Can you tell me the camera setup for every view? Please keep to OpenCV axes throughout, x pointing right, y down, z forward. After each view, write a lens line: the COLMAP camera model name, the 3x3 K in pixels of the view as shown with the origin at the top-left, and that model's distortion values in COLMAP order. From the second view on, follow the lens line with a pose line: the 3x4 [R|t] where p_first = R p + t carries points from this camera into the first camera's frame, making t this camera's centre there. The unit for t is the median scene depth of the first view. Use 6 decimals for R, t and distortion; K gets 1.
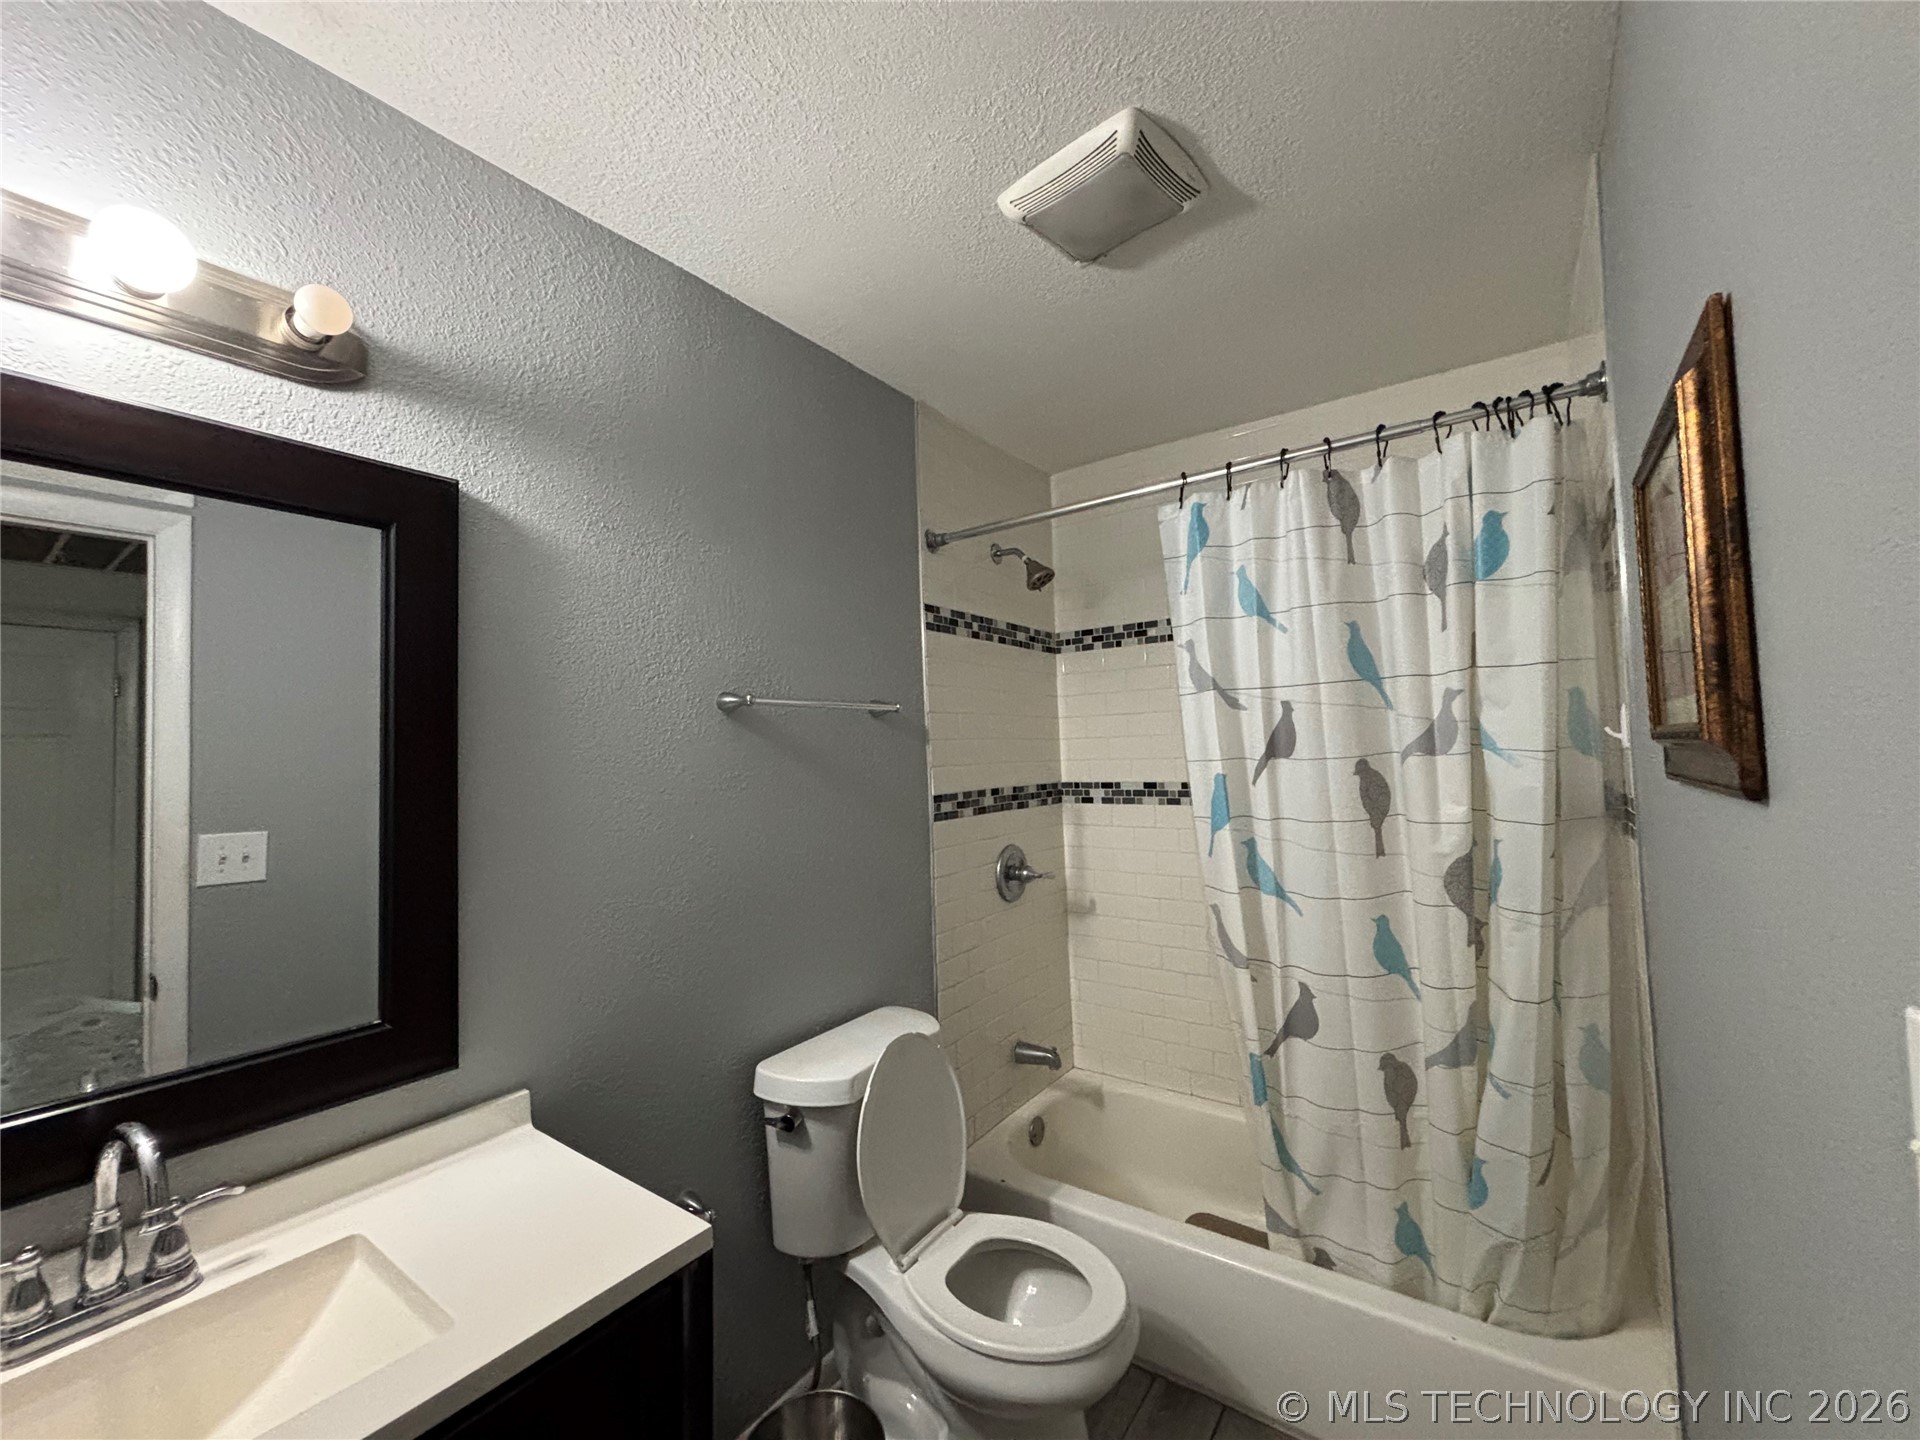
lens RADIAL K [[774.9, 0, 966.4], [0, 774.9, 720.6], [0, 0, 1]] dist [-0.002185, 0.002712]
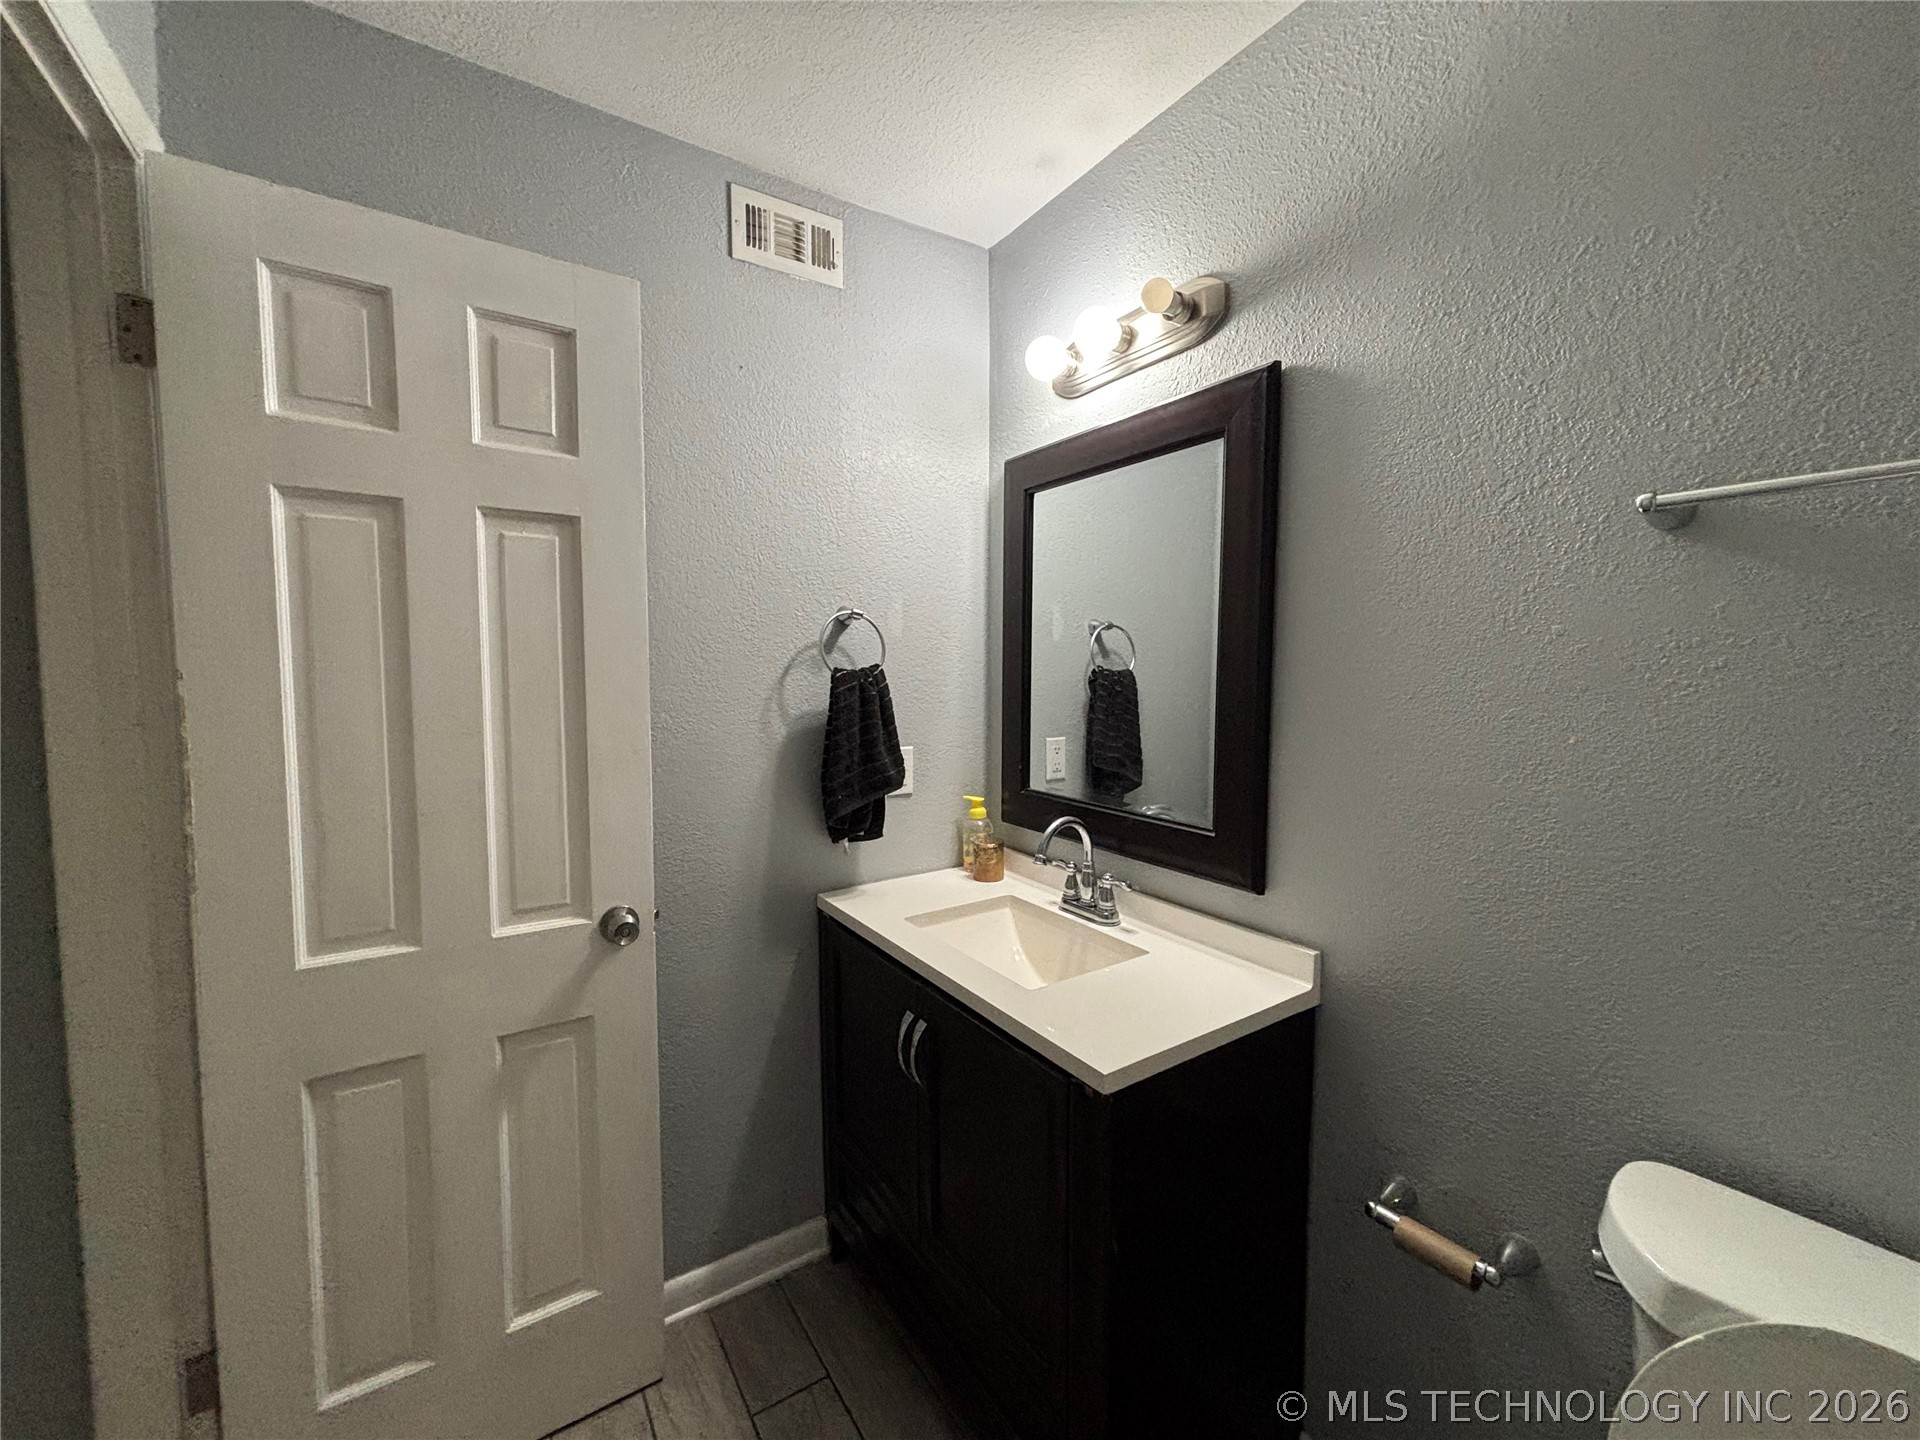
lens RADIAL K [[774.9, 0, 966.4], [0, 774.9, 720.6], [0, 0, 1]] dist [-0.002185, 0.002712]
pose [[-0.361918, 0.090557, -0.927801, 0.592084], [0.039052, 0.995870, 0.081967, 0.087403], [0.931391, -0.006567, -0.363960, 1.107926]]
